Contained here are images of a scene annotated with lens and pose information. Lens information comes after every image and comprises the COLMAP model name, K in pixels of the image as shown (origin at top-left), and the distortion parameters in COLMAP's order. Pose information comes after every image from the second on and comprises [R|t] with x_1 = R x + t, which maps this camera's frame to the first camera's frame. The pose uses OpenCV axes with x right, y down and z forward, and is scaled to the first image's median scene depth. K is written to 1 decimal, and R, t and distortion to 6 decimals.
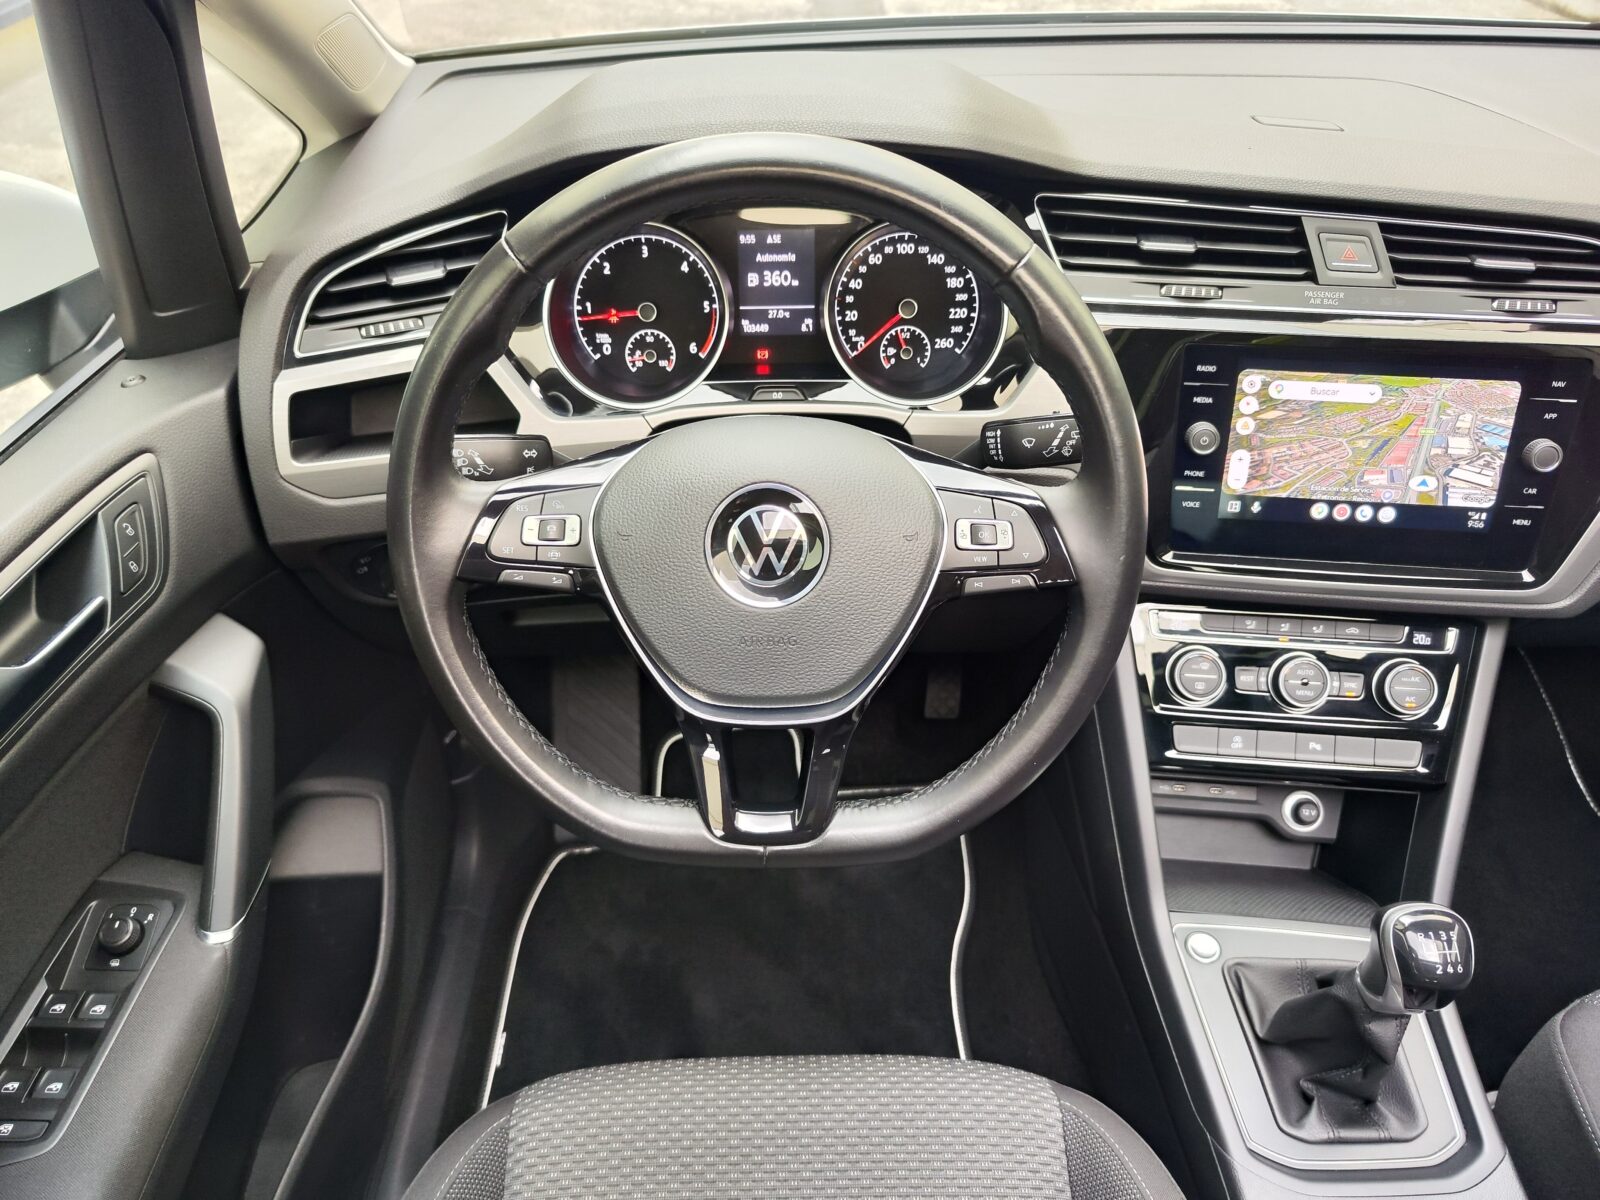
lens RADIAL K [[1071.2, 0, 800.7], [0, 1071.2, 591.0], [0, 0, 1]] dist [-0.001592, -0.000933]
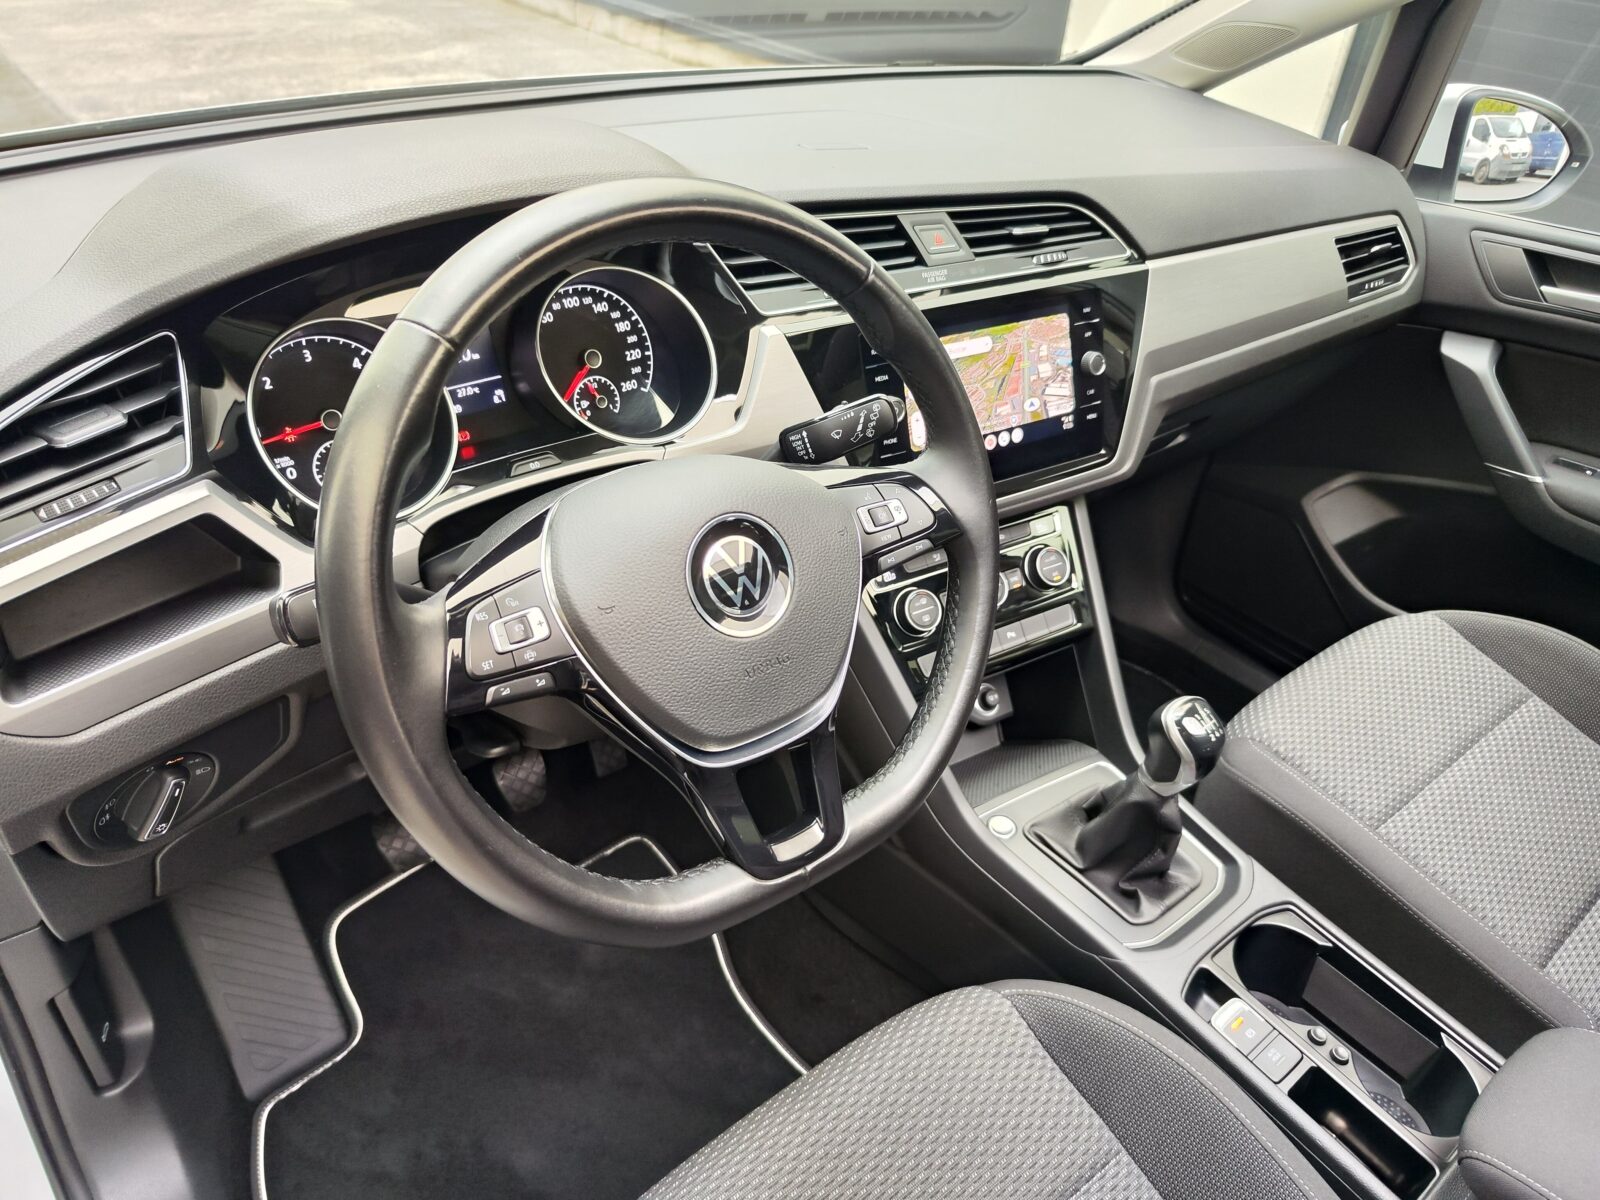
lens RADIAL K [[1070.3, 0, 794.2], [0, 1070.3, 595.7], [0, 0, 1]] dist [0.008911, -0.001840]
pose [[0.797171, -0.310867, 0.517571, -0.372063], [0.338789, 0.939892, 0.042717, -0.036511], [-0.499740, 0.141295, 0.854573, 0.082784]]
